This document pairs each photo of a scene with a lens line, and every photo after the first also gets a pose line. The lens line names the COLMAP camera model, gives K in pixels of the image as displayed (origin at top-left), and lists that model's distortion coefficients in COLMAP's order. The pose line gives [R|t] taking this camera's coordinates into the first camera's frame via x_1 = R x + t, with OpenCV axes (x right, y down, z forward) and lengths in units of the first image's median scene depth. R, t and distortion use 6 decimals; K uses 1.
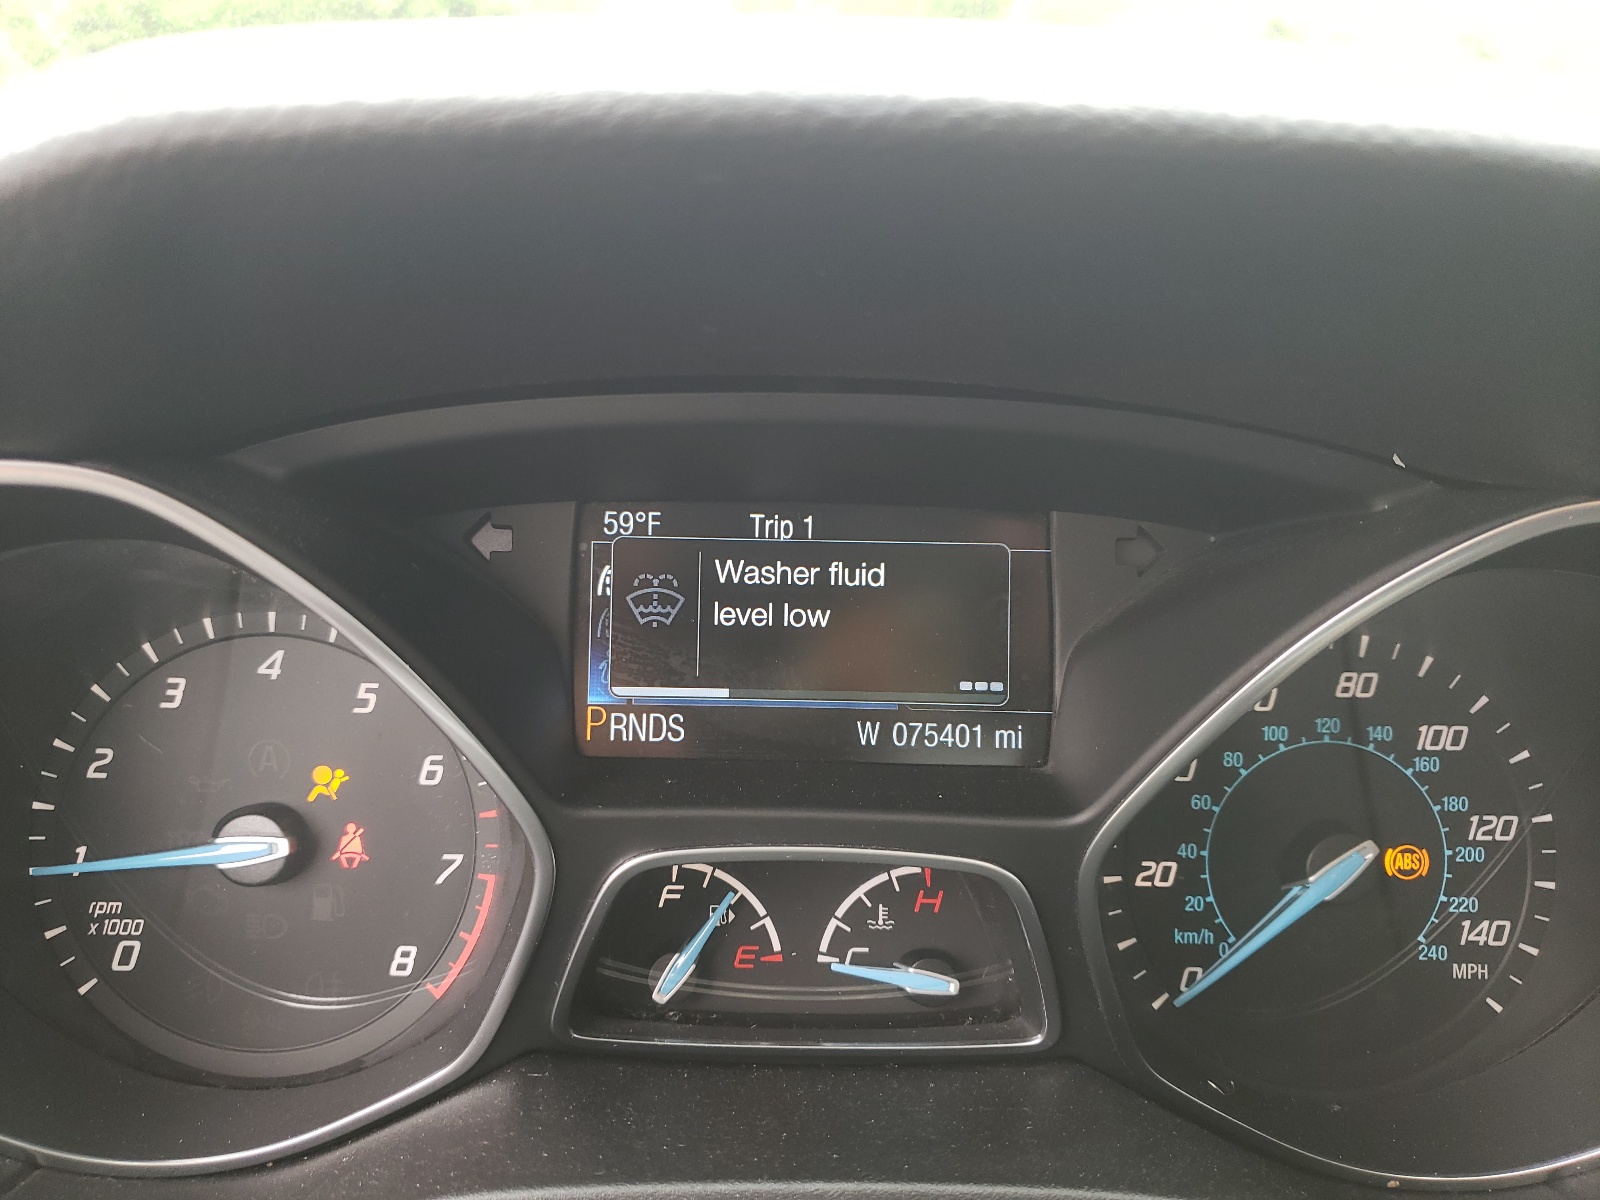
lens RADIAL K [[1222.5, 0, 801.2], [0, 1222.5, 605.3], [0, 0, 1]] dist [0.001249, 0.000084]
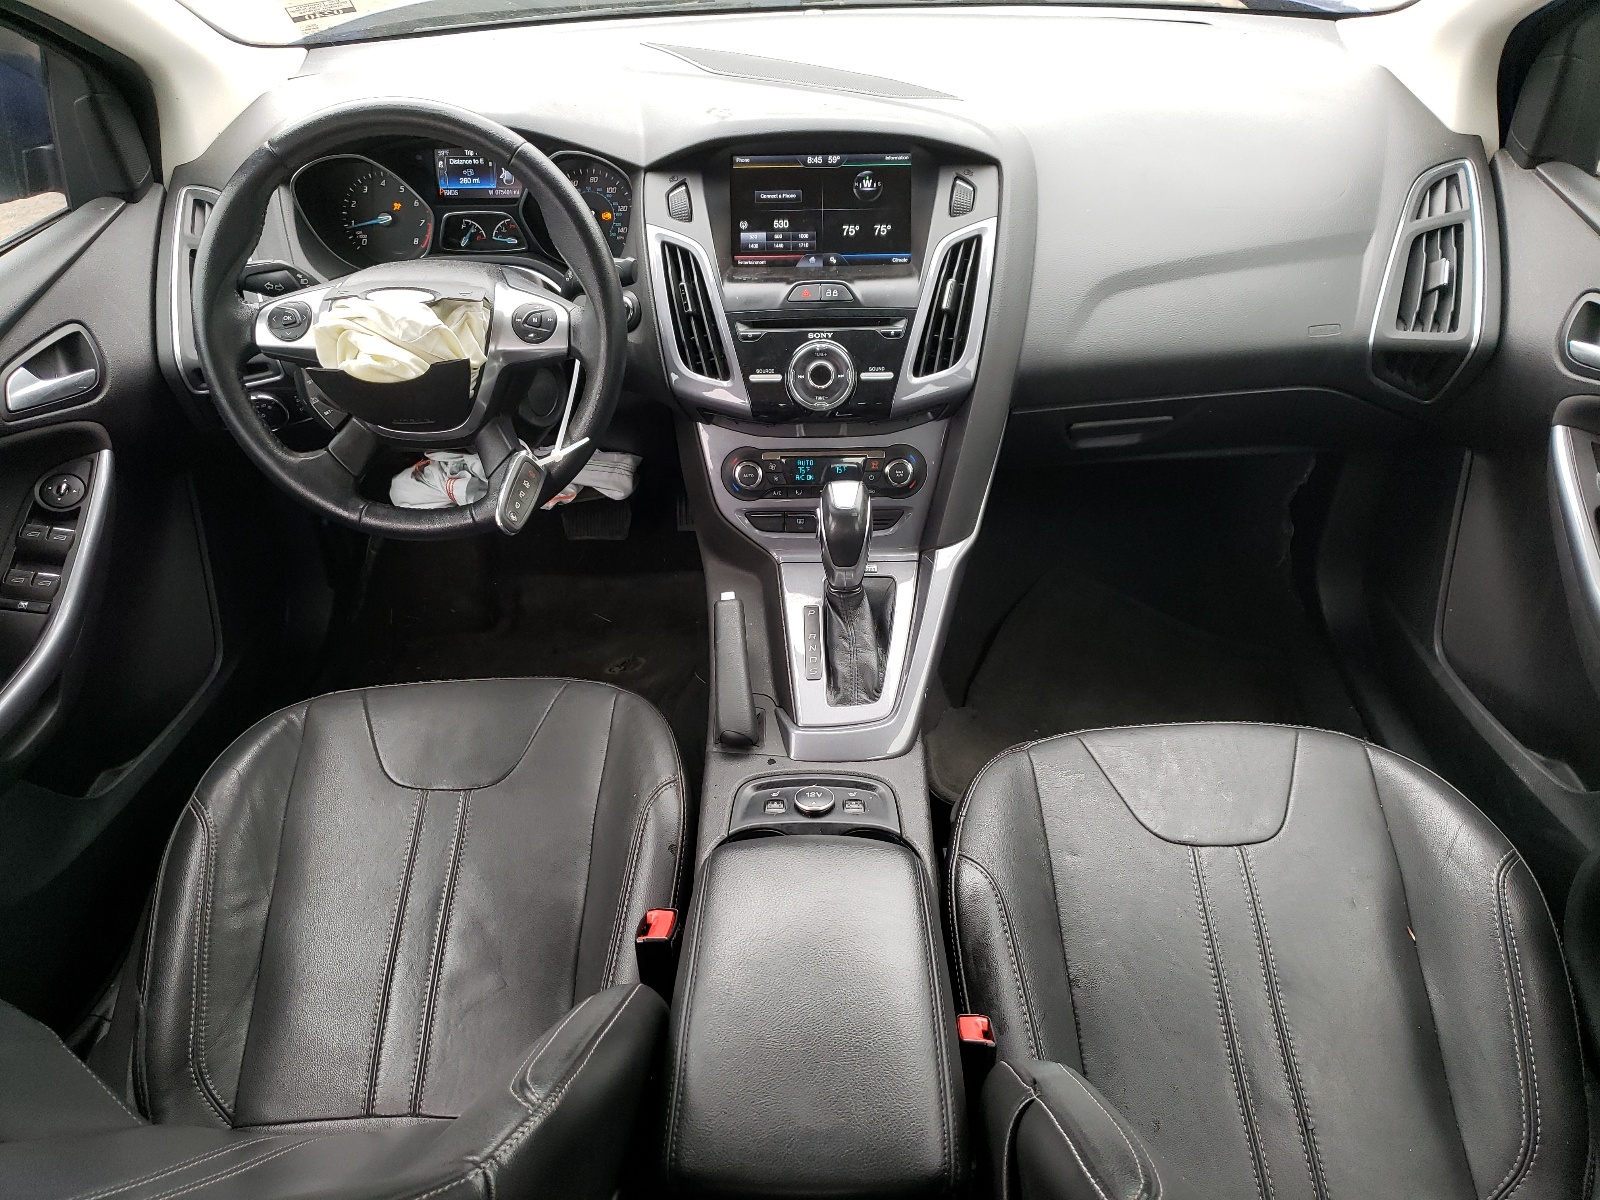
lens RADIAL K [[1222.5, 0, 796.1], [0, 1222.5, 599.9], [0, 0, 1]] dist [0.001249, 0.000084]
pose [[0.997315, -0.009833, -0.072565, 1.707525], [0.036472, 0.925991, 0.375781, -0.202557], [0.063500, -0.377419, 0.923863, -4.436249]]
